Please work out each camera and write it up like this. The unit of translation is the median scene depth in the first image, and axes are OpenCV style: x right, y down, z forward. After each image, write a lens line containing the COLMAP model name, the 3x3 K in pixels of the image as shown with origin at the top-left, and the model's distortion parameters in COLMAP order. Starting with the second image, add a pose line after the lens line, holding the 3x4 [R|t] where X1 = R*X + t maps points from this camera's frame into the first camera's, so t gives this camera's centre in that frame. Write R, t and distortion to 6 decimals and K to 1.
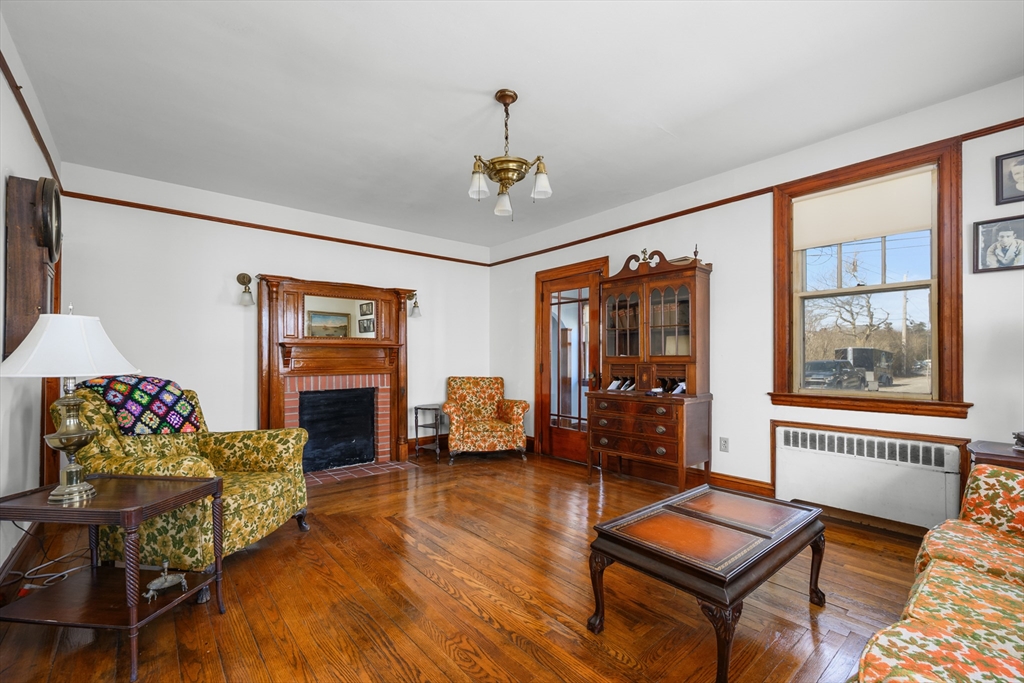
lens RADIAL K [[437.3, 0, 498.5], [0, 437.3, 355.7], [0, 0, 1]] dist [-0.000921, -0.000026]
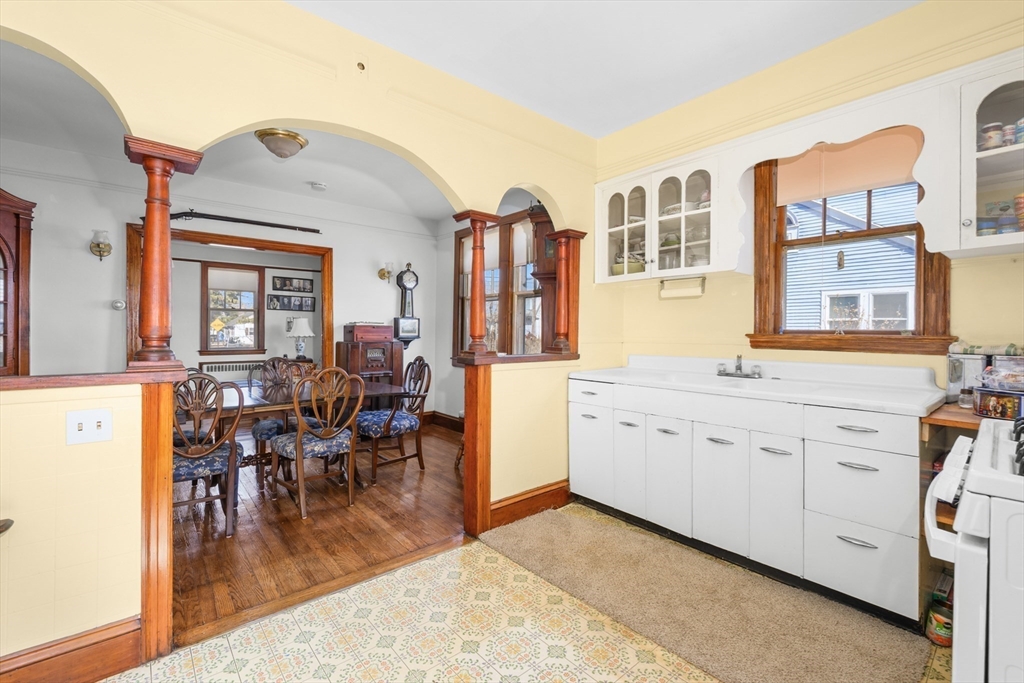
lens RADIAL K [[447.6, 0, 514.4], [0, 447.6, 335.3], [0, 0, 1]] dist [-0.002733, -0.000235]
pose [[-0.022575, -0.002646, 0.999742, -1.751597], [-0.009971, 0.999947, 0.002421, -0.016592], [-0.999695, -0.009913, -0.022601, -0.591407]]
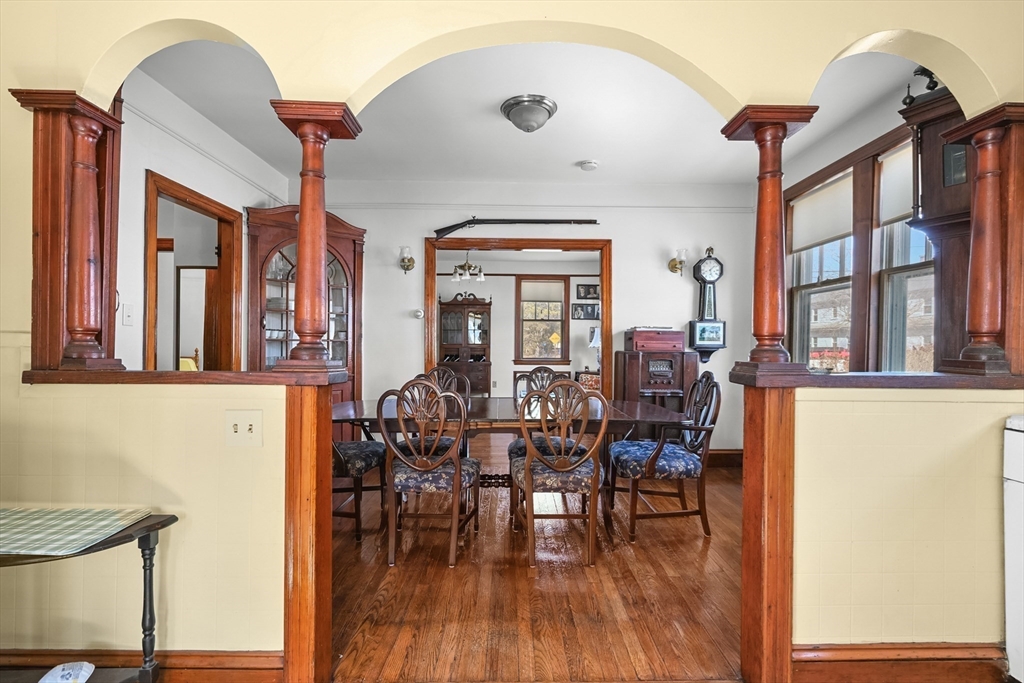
lens RADIAL K [[481.7, 0, 514.2], [0, 481.7, 346.9], [0, 0, 1]] dist [0.000833, 0.000090]
pose [[0.624165, 0.005450, 0.781273, -1.447659], [-0.013933, 0.999894, 0.004156, 0.002545], [-0.781168, -0.013479, 0.624175, -0.652733]]
